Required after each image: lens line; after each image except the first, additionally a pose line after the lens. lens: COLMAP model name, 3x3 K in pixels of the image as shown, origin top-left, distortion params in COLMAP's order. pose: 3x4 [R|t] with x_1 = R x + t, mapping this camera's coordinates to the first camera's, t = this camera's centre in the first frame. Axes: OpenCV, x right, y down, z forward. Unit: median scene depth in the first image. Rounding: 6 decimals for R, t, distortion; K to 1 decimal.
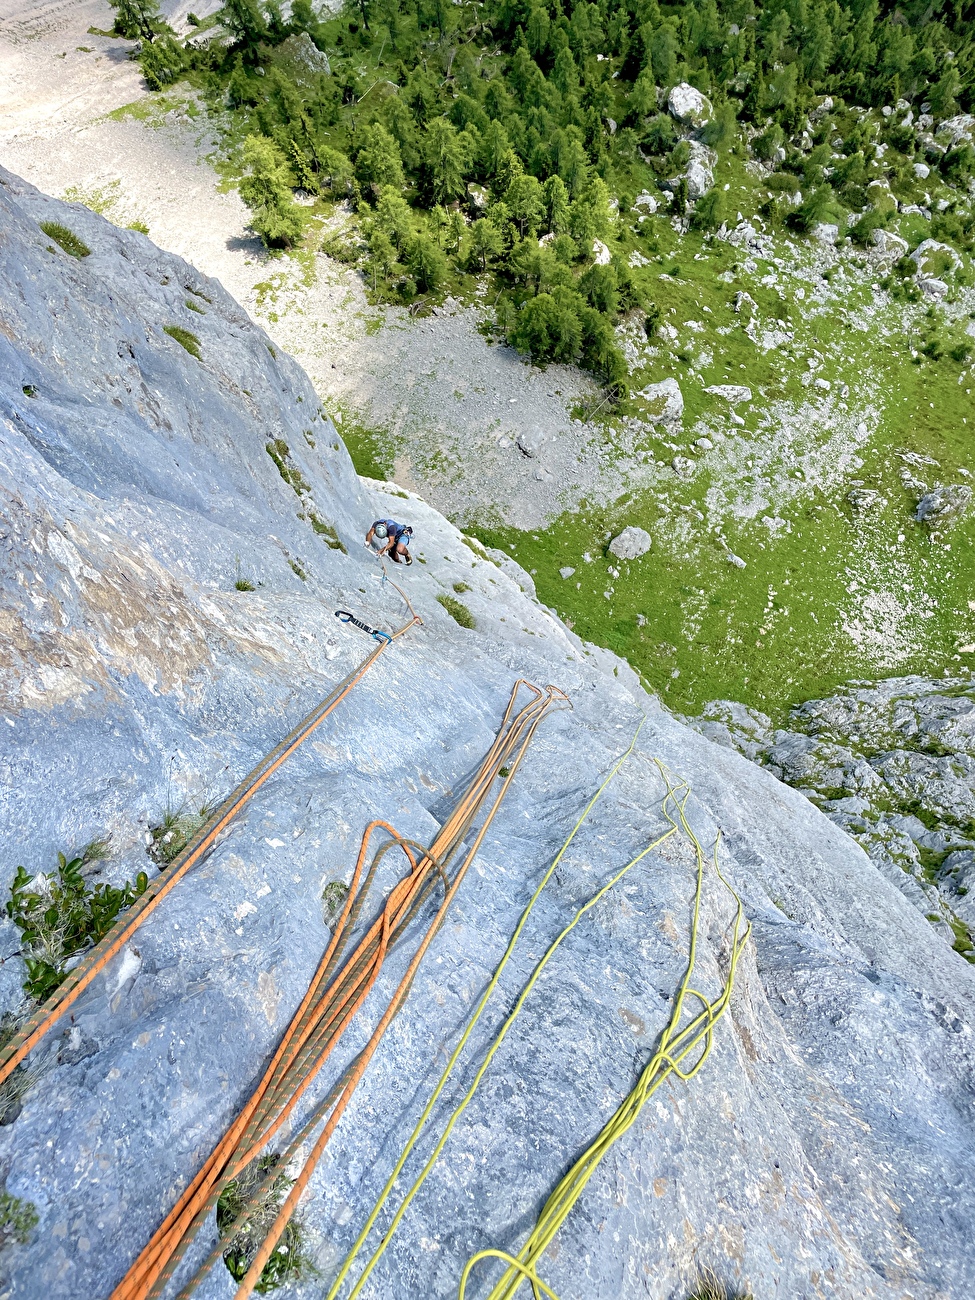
lens RADIAL K [[987.6, 0, 494.7], [0, 987.6, 650.0], [0, 0, 1]] dist [0.076683, -0.110707]
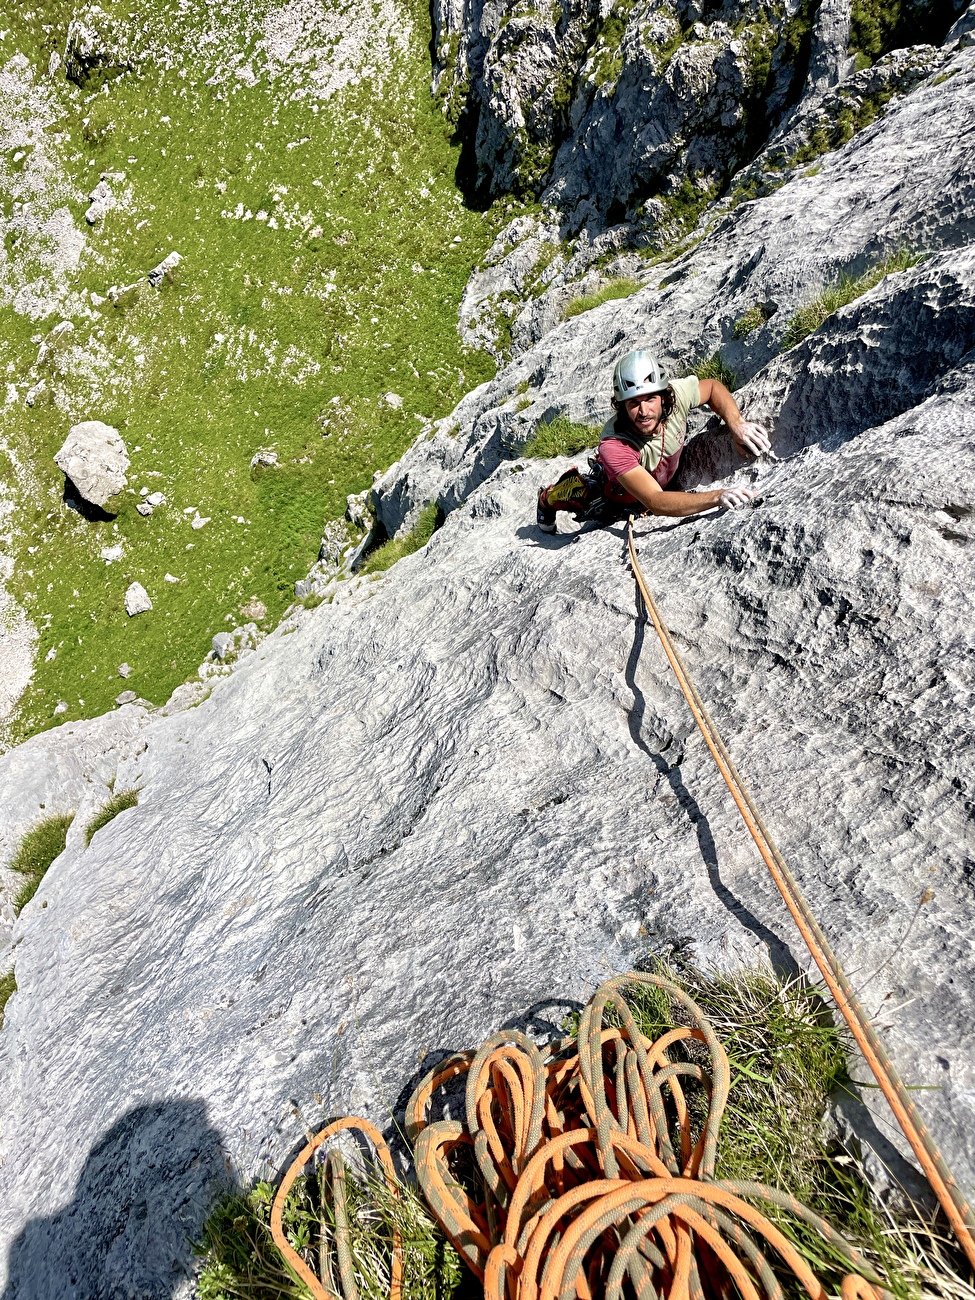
lens RADIAL K [[987.6, 0, 488.1], [0, 987.6, 648.4], [0, 0, 1]] dist [0.076683, -0.110707]
pose [[0.114880, -0.990366, 0.077316, 0.039818], [0.964855, 0.129760, 0.228511, -0.028360], [-0.236342, 0.048347, 0.970466, 0.618197]]
